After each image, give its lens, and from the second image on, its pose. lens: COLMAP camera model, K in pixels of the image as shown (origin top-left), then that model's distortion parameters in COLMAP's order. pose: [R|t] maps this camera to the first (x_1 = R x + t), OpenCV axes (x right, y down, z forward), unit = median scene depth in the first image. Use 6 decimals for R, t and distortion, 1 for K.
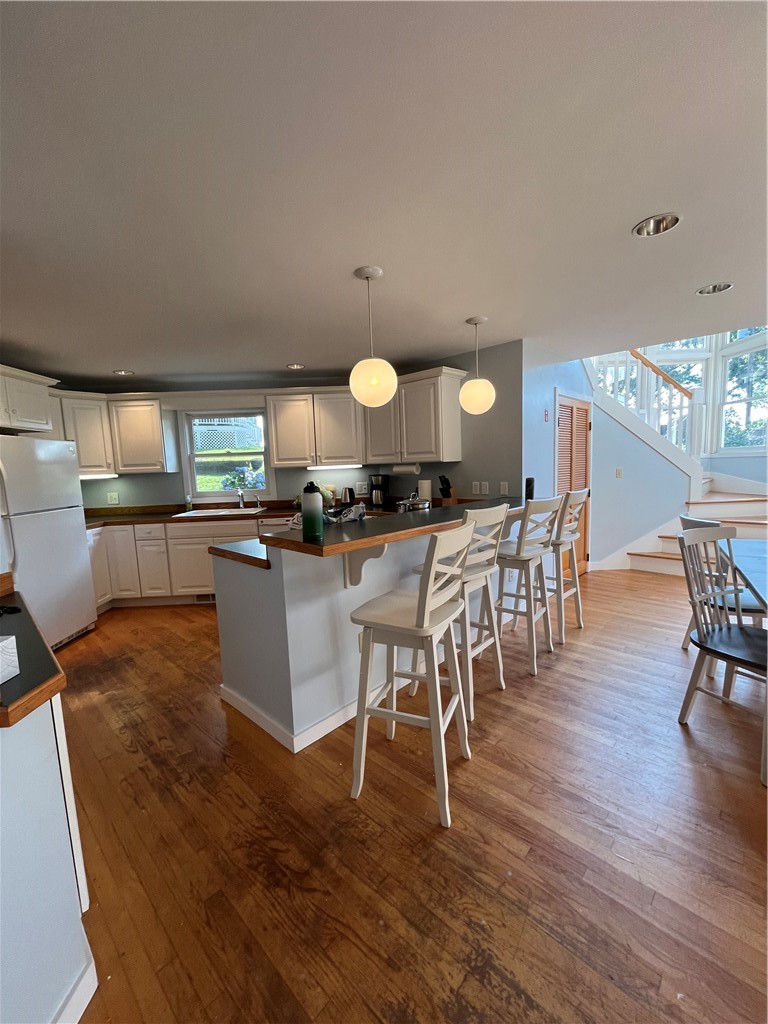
lens RADIAL K [[414.7, 0, 382.7], [0, 414.7, 513.2], [0, 0, 1]] dist [-0.003257, -0.000219]
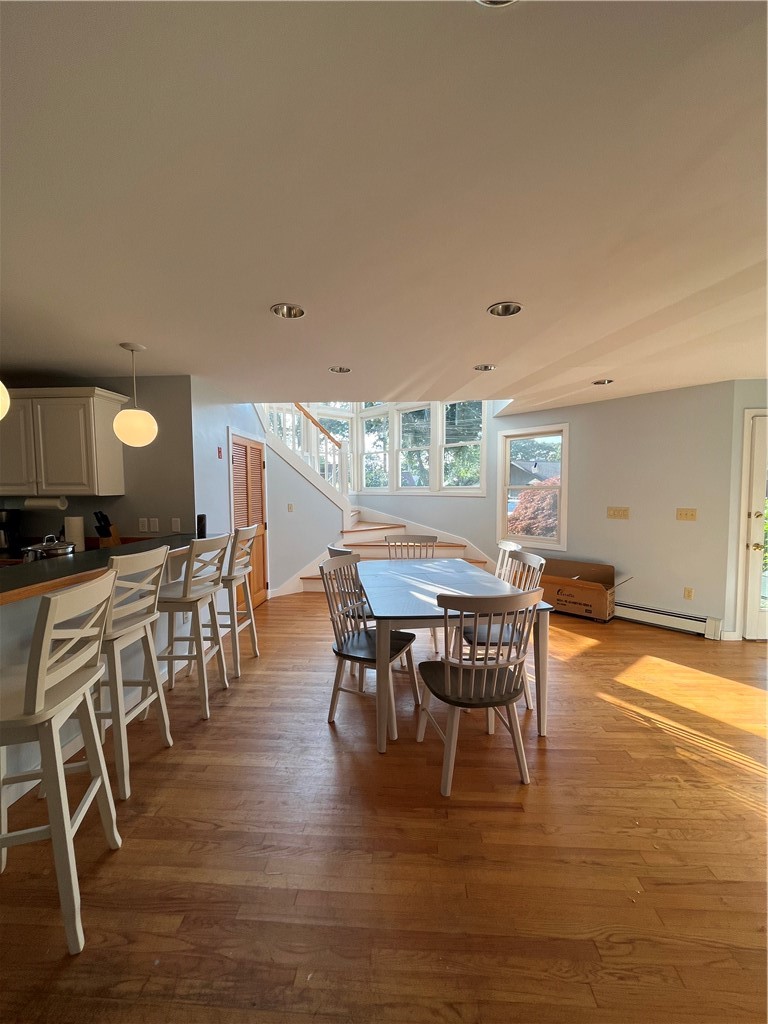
lens RADIAL K [[414.7, 0, 381.8], [0, 414.7, 514.2], [0, 0, 1]] dist [-0.003257, -0.000219]
pose [[0.762555, -0.008175, 0.646872, 0.055644], [0.052185, 0.997439, -0.048911, -0.019859], [-0.644815, 0.071054, 0.761029, -0.039594]]
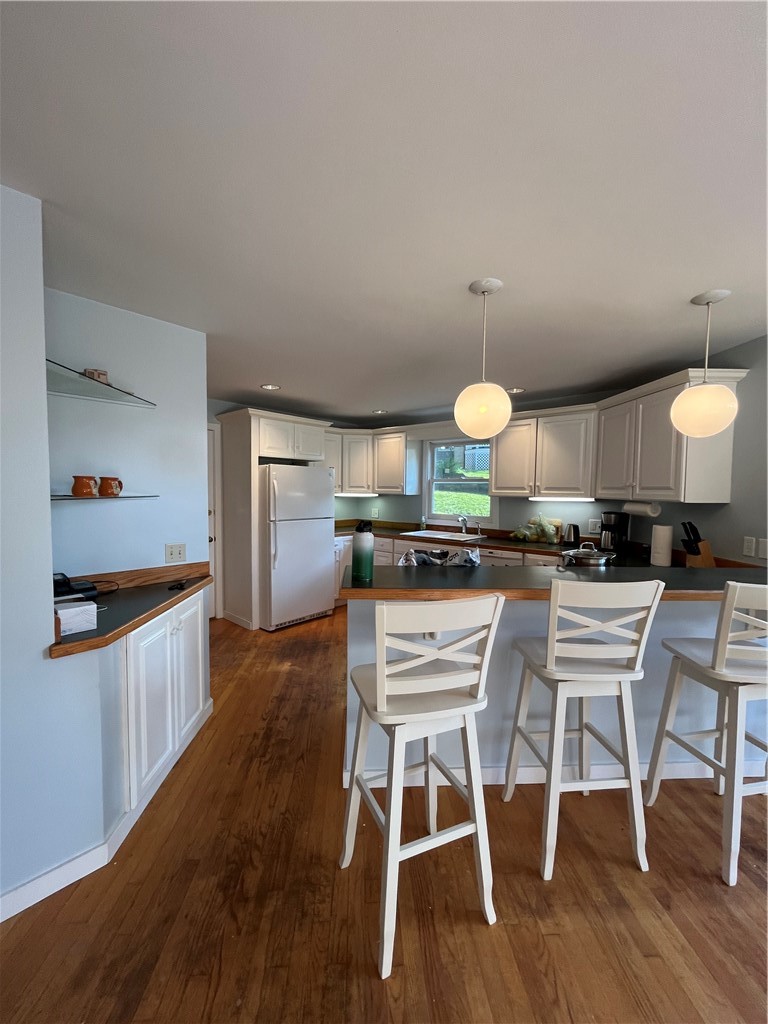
lens RADIAL K [[414.7, 0, 382.7], [0, 414.7, 512.9], [0, 0, 1]] dist [-0.003257, -0.000219]
pose [[0.727851, 0.084653, -0.680490, 0.370061], [-0.117247, 0.993101, -0.001866, -0.067792], [0.675637, 0.081143, 0.732755, 0.214945]]
